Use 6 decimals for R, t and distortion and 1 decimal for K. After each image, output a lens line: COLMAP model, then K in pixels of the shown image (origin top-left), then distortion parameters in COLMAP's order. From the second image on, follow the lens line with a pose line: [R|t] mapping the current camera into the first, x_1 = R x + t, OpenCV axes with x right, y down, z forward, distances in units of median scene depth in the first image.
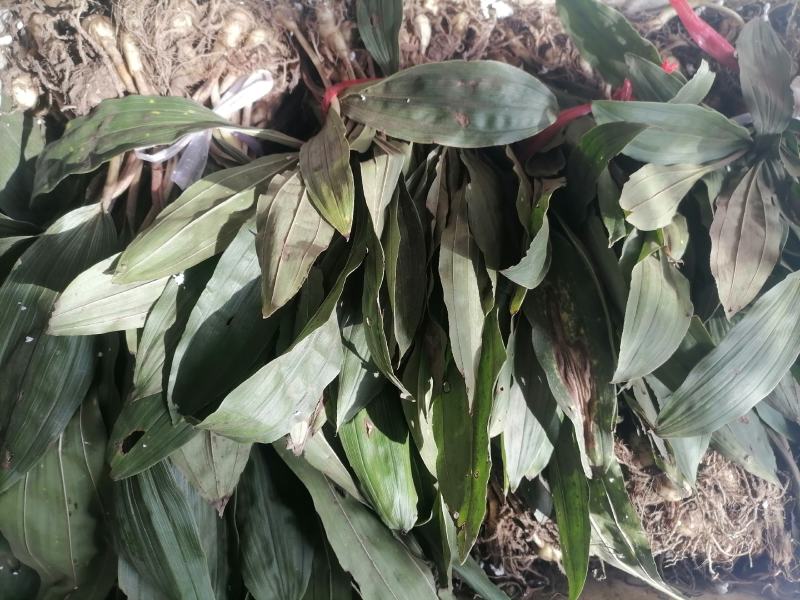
lens RADIAL K [[606.2, 0, 402.8], [0, 606.2, 300.1], [0, 0, 1]] dist [0.004518, -0.019739]
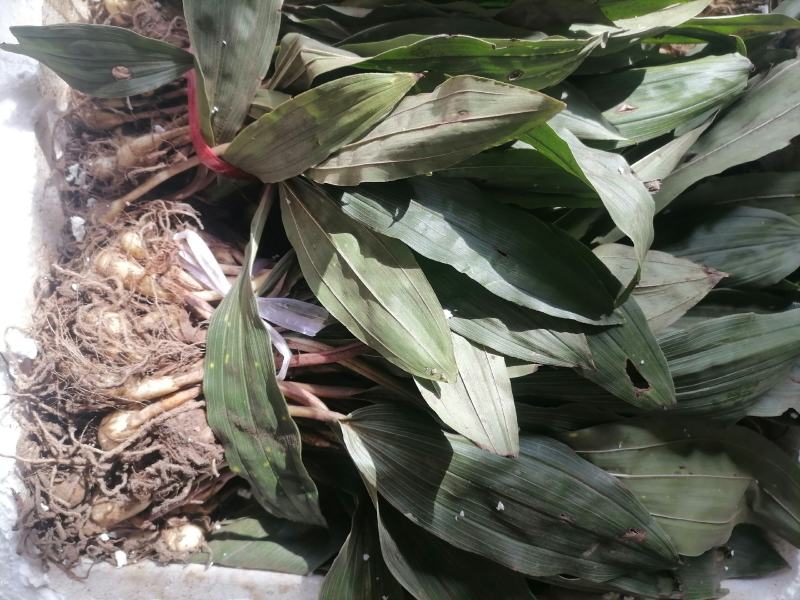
lens RADIAL K [[606.2, 0, 400.6], [0, 606.2, 302.8], [0, 0, 1]] dist [0.004518, -0.019739]
pose [[0.048495, -0.998126, -0.037315, -0.286907], [0.996099, 0.045572, 0.075564, -0.139438], [-0.073722, -0.040833, 0.996443, 0.167509]]
